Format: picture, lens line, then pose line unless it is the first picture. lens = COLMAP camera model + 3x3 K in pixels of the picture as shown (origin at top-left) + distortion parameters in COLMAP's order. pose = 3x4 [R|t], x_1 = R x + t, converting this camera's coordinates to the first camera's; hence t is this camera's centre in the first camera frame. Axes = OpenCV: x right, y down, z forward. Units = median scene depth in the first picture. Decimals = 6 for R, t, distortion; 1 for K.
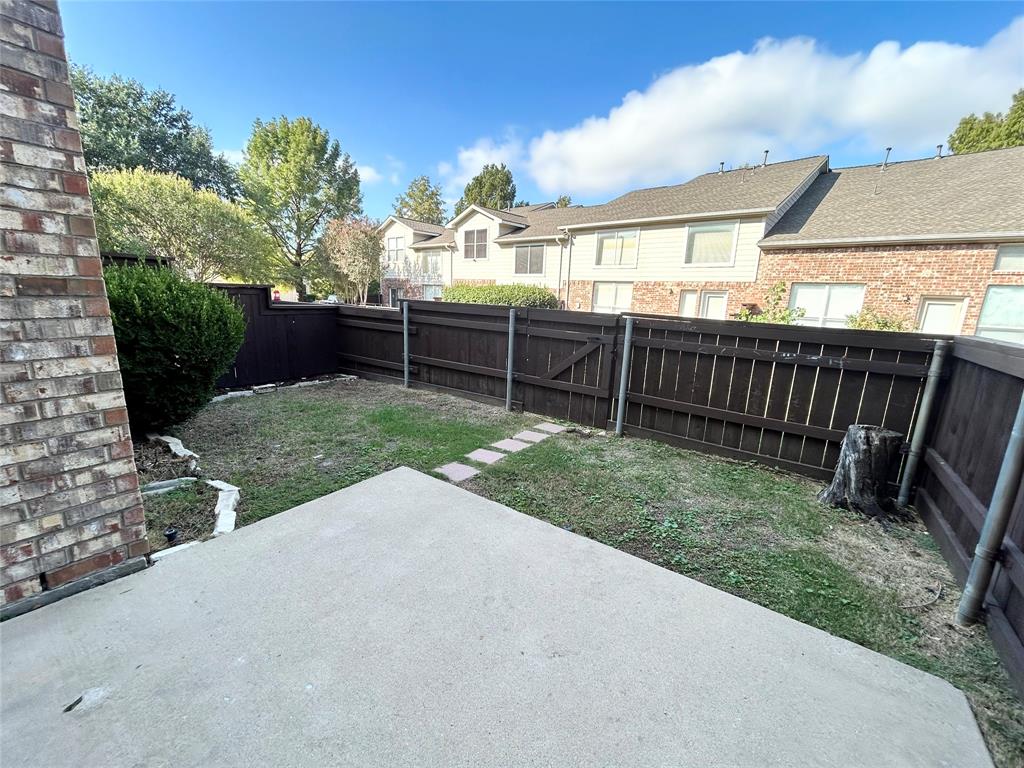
lens RADIAL K [[413.0, 0, 512.0], [0, 413.0, 384.0], [0, 0, 1]] dist [0.001460, 0.000119]
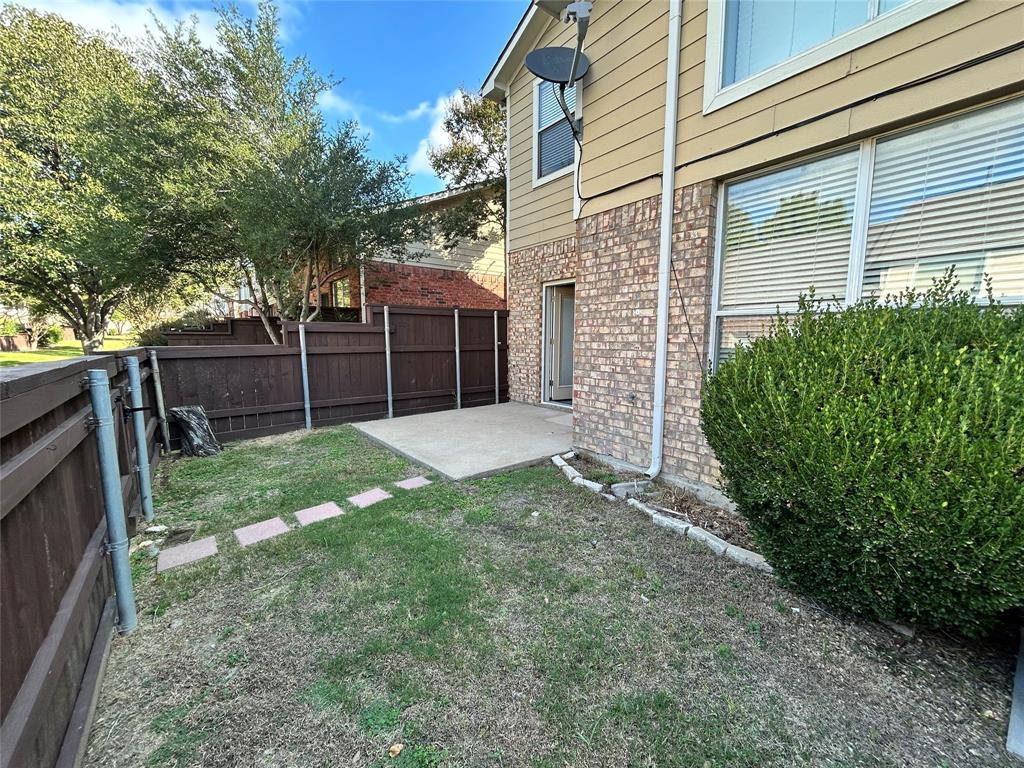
lens RADIAL K [[413.0, 0, 512.0], [0, 413.0, 384.0], [0, 0, 1]] dist [0.001460, 0.000119]
pose [[-0.959057, -0.068890, 0.274707, -0.624208], [0.024187, 0.946499, 0.321800, -0.377415], [-0.282178, 0.315269, -0.906080, 1.676995]]
